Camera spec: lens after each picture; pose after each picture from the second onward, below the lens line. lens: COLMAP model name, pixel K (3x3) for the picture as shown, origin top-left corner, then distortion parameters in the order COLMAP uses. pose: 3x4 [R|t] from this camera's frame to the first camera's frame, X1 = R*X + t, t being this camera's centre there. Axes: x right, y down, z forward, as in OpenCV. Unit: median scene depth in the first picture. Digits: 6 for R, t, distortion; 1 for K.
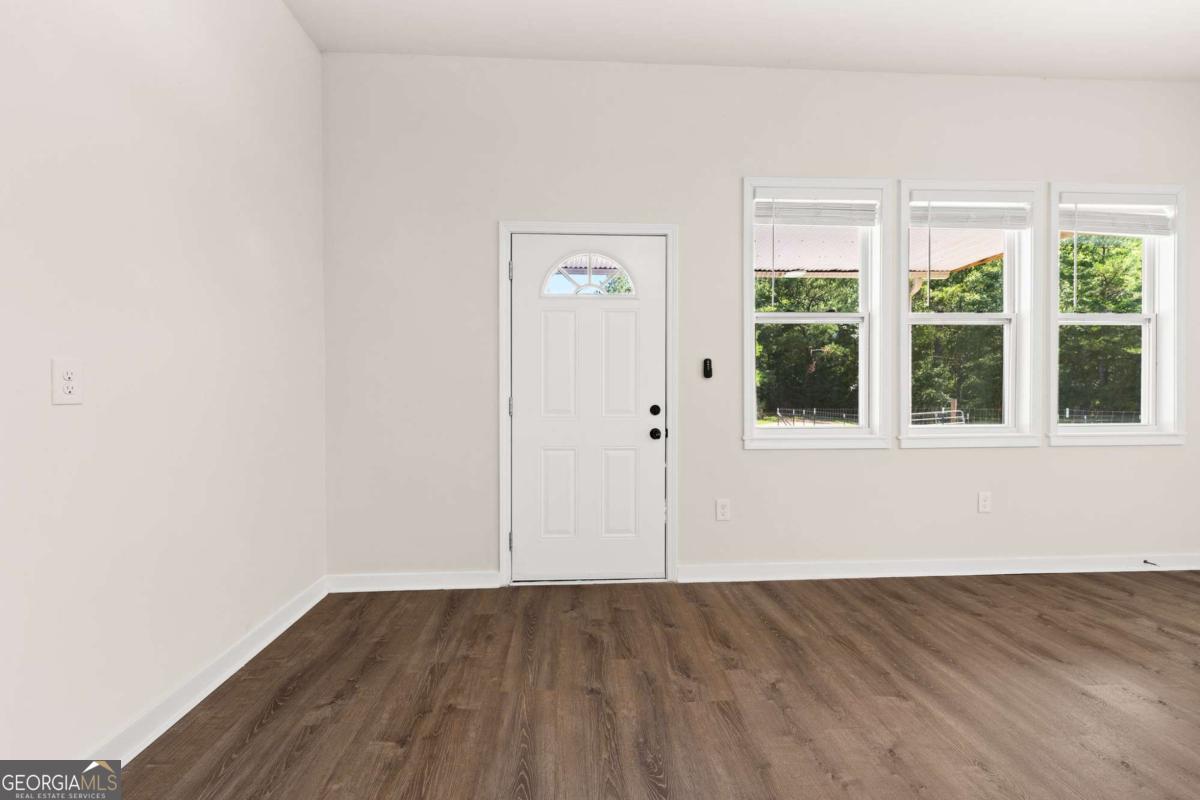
lens RADIAL K [[491.7, 0, 596.5], [0, 491.7, 395.0], [0, 0, 1]] dist [-0.001030, 0.000488]
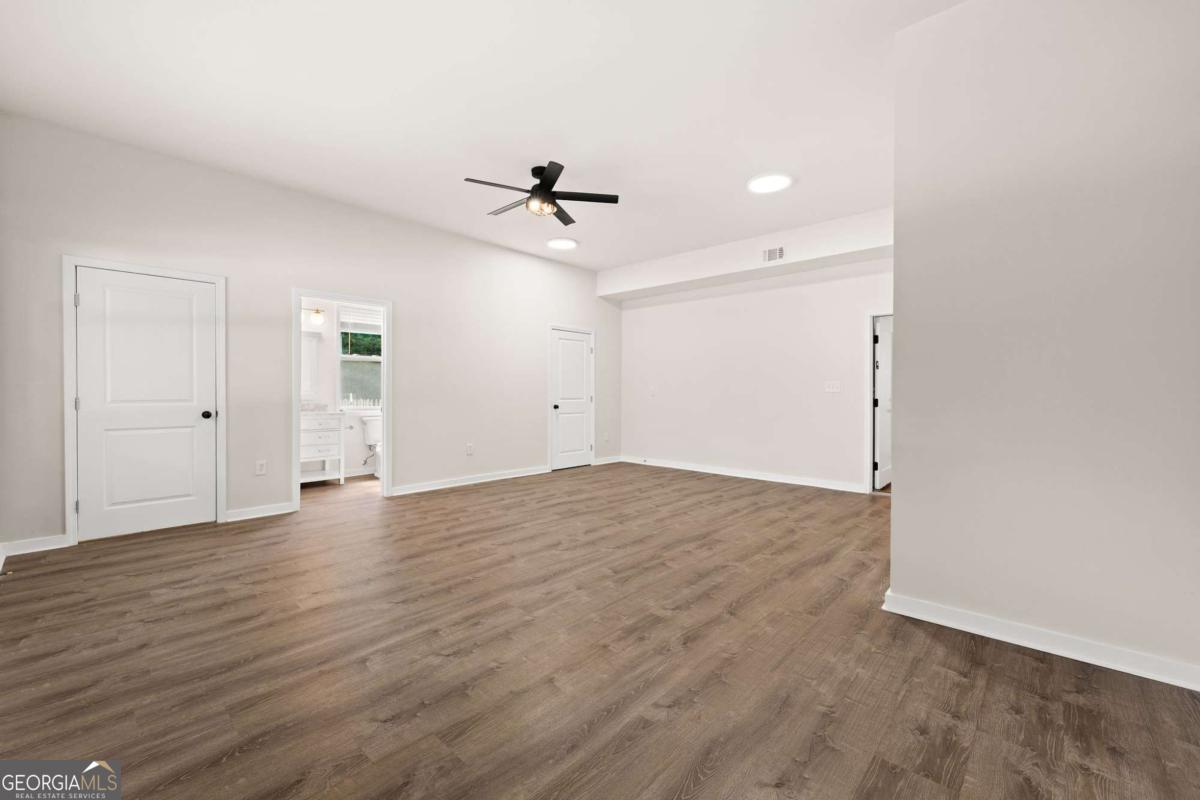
lens RADIAL K [[491.7, 0, 595.3], [0, 491.7, 388.3], [0, 0, 1]] dist [-0.001030, 0.000488]
pose [[-0.692037, 0.009122, 0.721804, -0.428930], [0.001264, 0.999934, -0.011425, -0.002284], [-0.721861, -0.006994, -0.692003, 1.044706]]
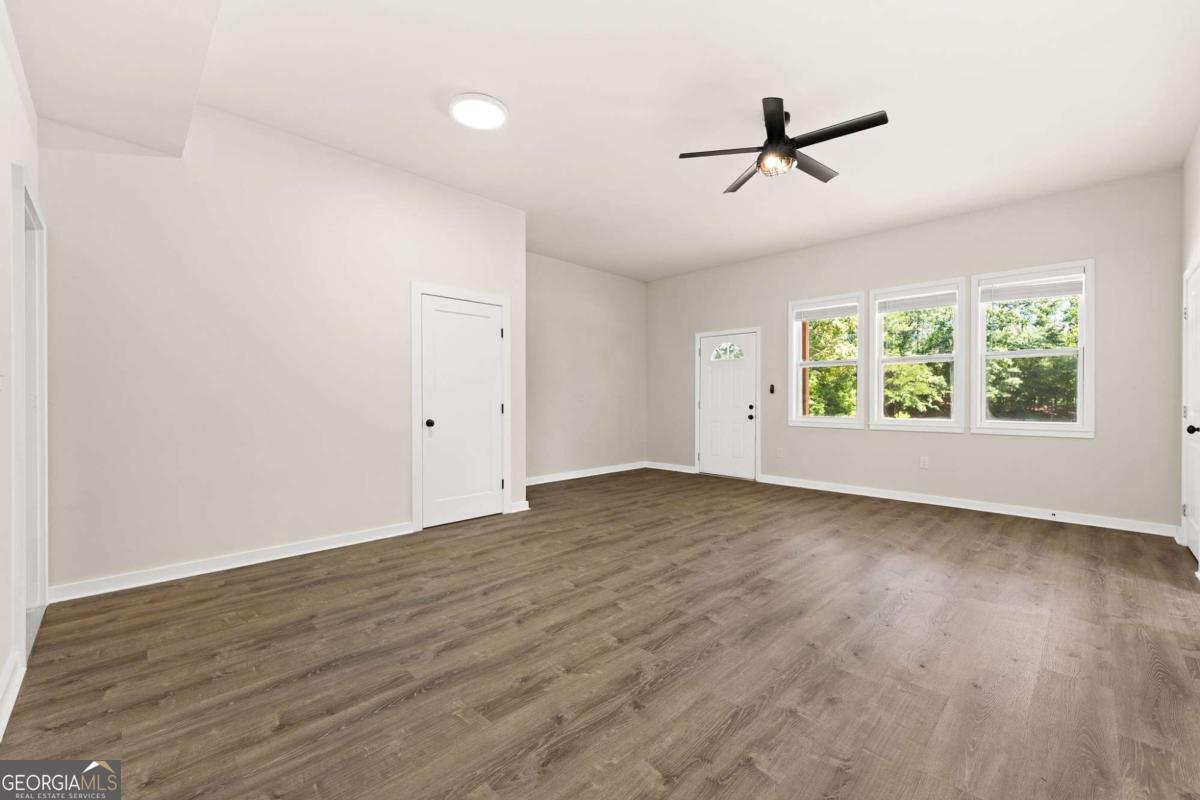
lens RADIAL K [[491.7, 0, 605.6], [0, 491.7, 407.1], [0, 0, 1]] dist [-0.001030, 0.000488]
pose [[0.671867, 0.019423, -0.740417, 1.655237], [-0.007975, 0.999788, 0.018990, -0.009489], [0.740629, -0.006854, 0.671879, -1.295402]]
